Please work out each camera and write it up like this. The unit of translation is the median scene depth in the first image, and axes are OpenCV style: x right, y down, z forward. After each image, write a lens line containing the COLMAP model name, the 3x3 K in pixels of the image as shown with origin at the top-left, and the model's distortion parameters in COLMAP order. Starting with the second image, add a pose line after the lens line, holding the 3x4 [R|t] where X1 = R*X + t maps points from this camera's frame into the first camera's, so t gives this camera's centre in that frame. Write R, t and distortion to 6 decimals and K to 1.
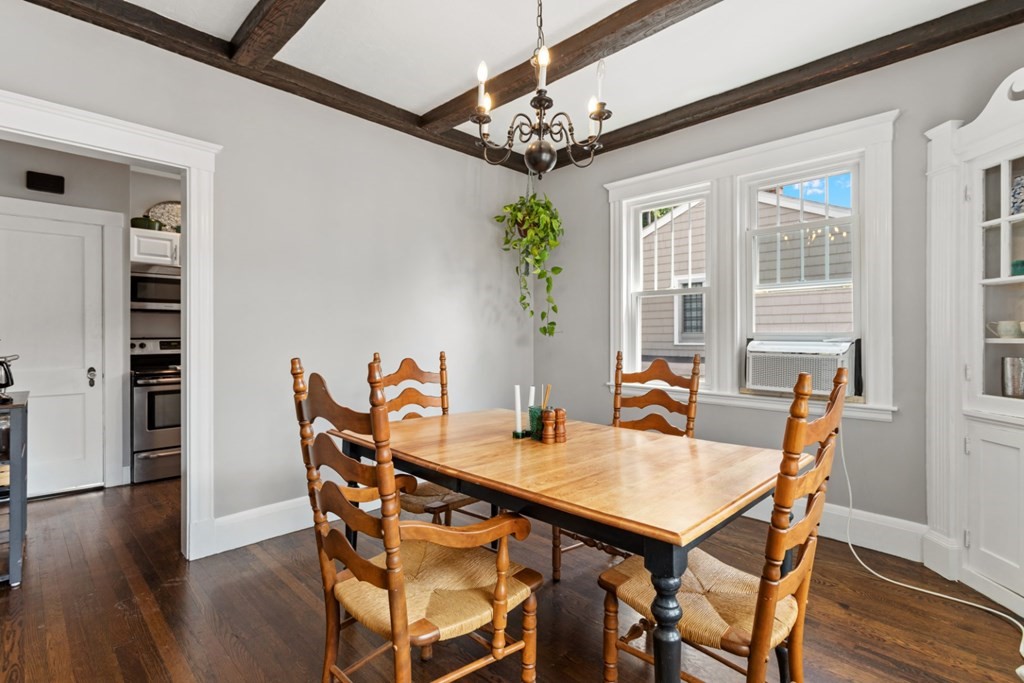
lens RADIAL K [[481.1, 0, 519.6], [0, 481.1, 335.8], [0, 0, 1]] dist [0.000037, 0.000592]
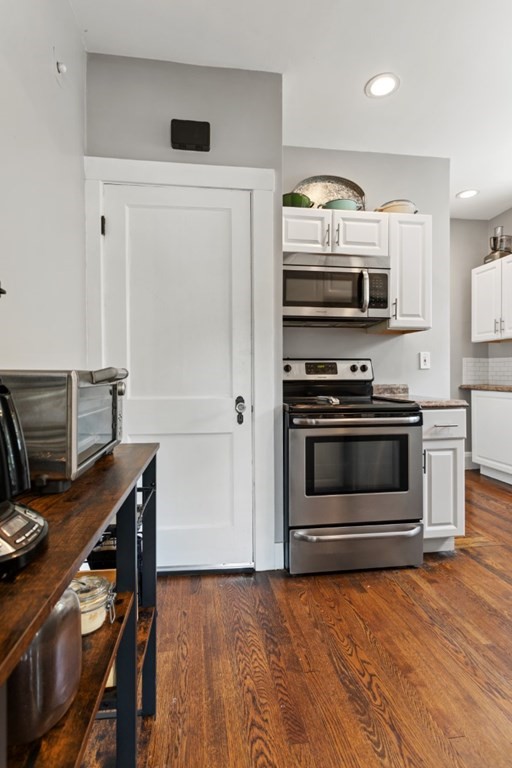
lens RADIAL K [[366.4, 0, 256.5], [0, 366.4, 378.0], [0, 0, 1]] dist [-0.000506, -0.000095]
pose [[0.788116, 0.008105, -0.615473, -0.527235], [0.004408, 0.999813, 0.018811, 0.027591], [0.615511, -0.017538, 0.787933, 0.578694]]
